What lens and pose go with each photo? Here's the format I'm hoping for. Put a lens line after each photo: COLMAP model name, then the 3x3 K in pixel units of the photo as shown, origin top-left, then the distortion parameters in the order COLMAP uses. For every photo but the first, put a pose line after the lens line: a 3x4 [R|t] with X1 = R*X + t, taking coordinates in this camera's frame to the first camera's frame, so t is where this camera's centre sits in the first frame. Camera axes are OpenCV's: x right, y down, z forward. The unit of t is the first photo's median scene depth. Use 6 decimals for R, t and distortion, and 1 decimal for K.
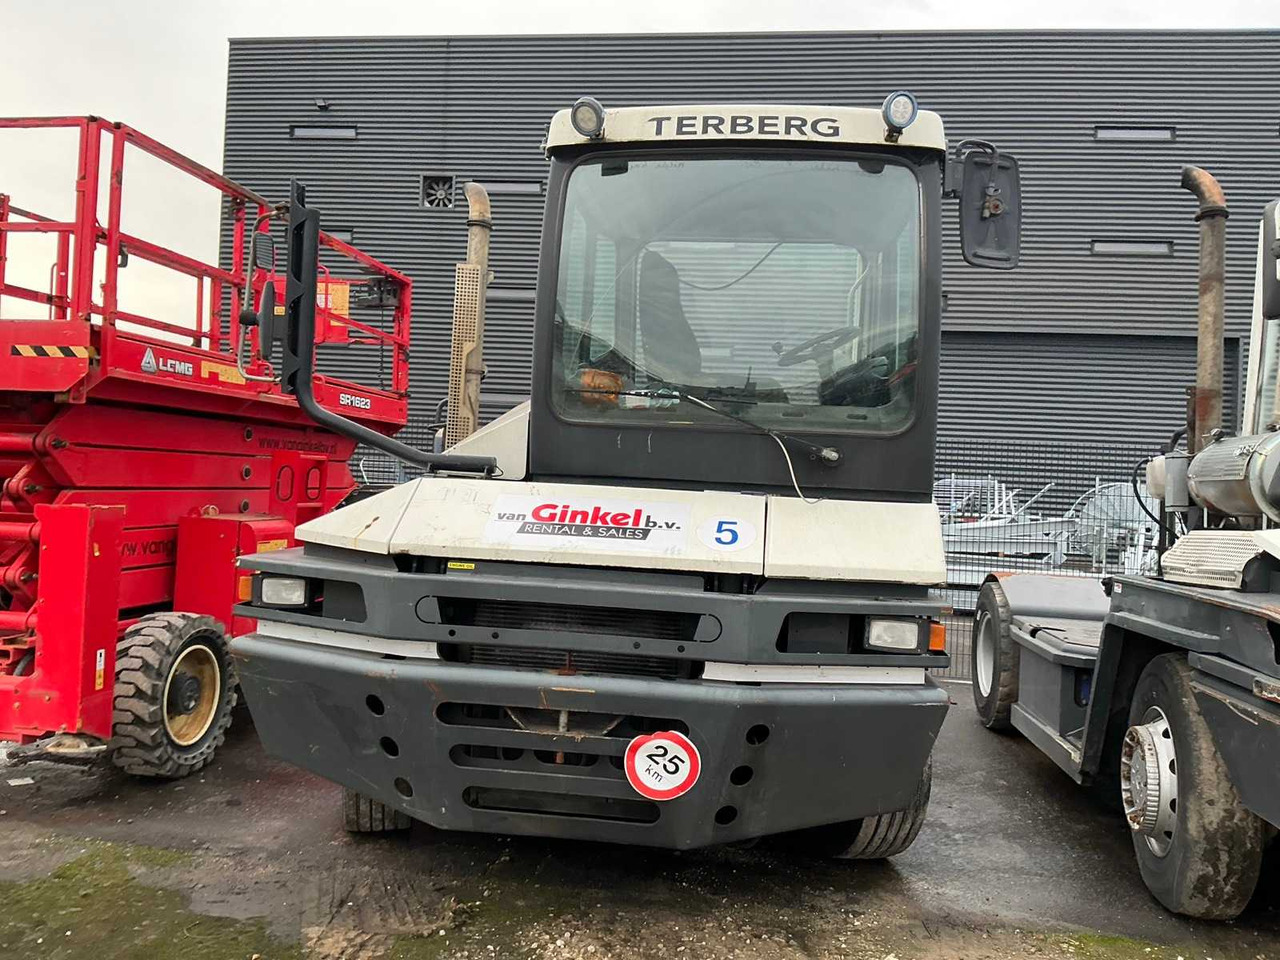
lens RADIAL K [[1106.7, 0, 642.8], [0, 1106.7, 481.8], [0, 0, 1]] dist [0.012823, -0.070729]
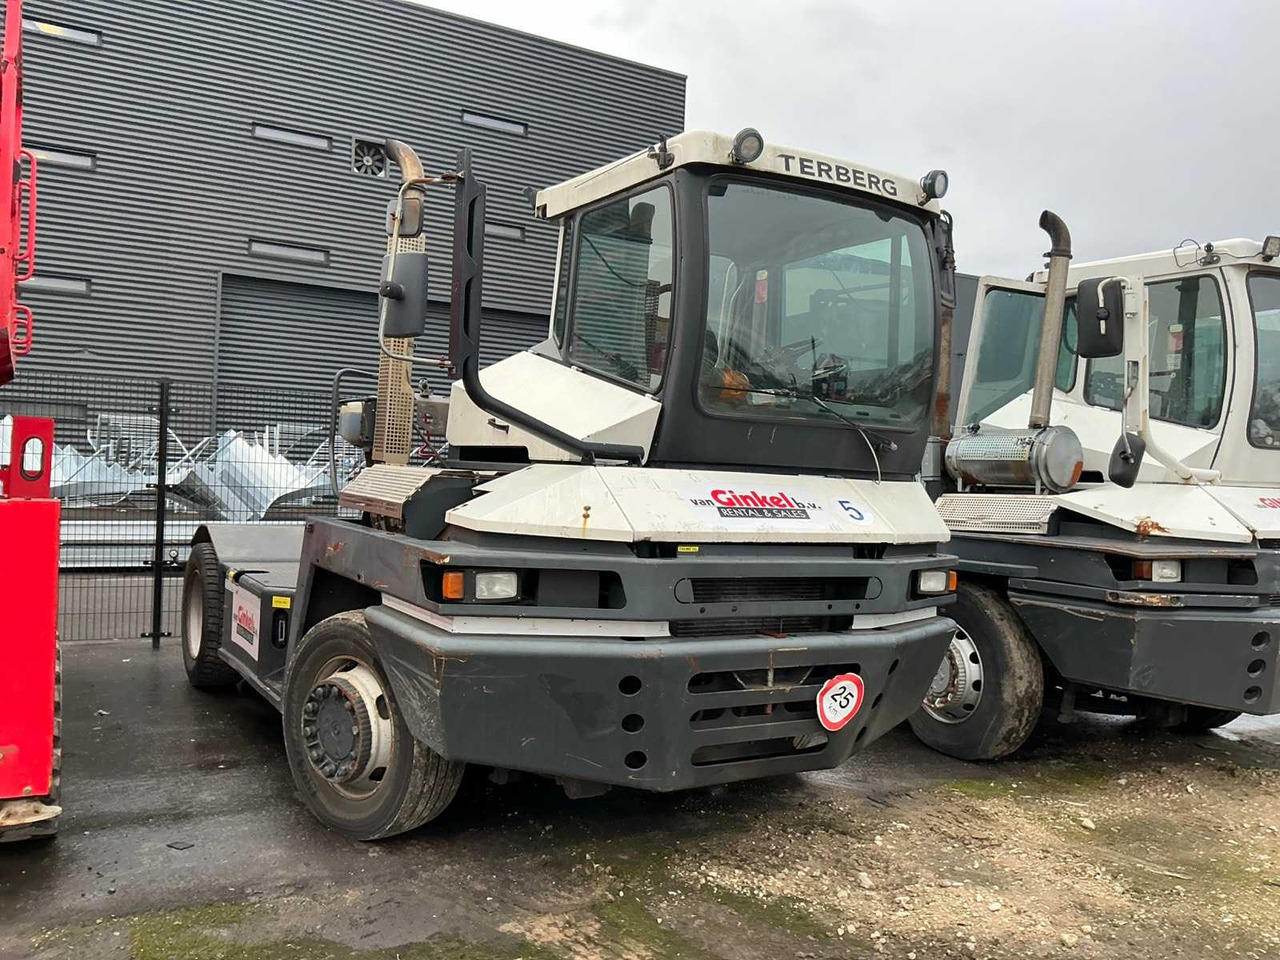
lens RADIAL K [[1106.7, 0, 638.3], [0, 1106.7, 476.3], [0, 0, 1]] dist [0.012823, -0.070729]
pose [[0.769435, -0.015413, 0.638539, -0.859758], [-0.014258, 0.999045, 0.041296, -0.037832], [-0.638566, -0.040879, 0.768480, 0.193895]]
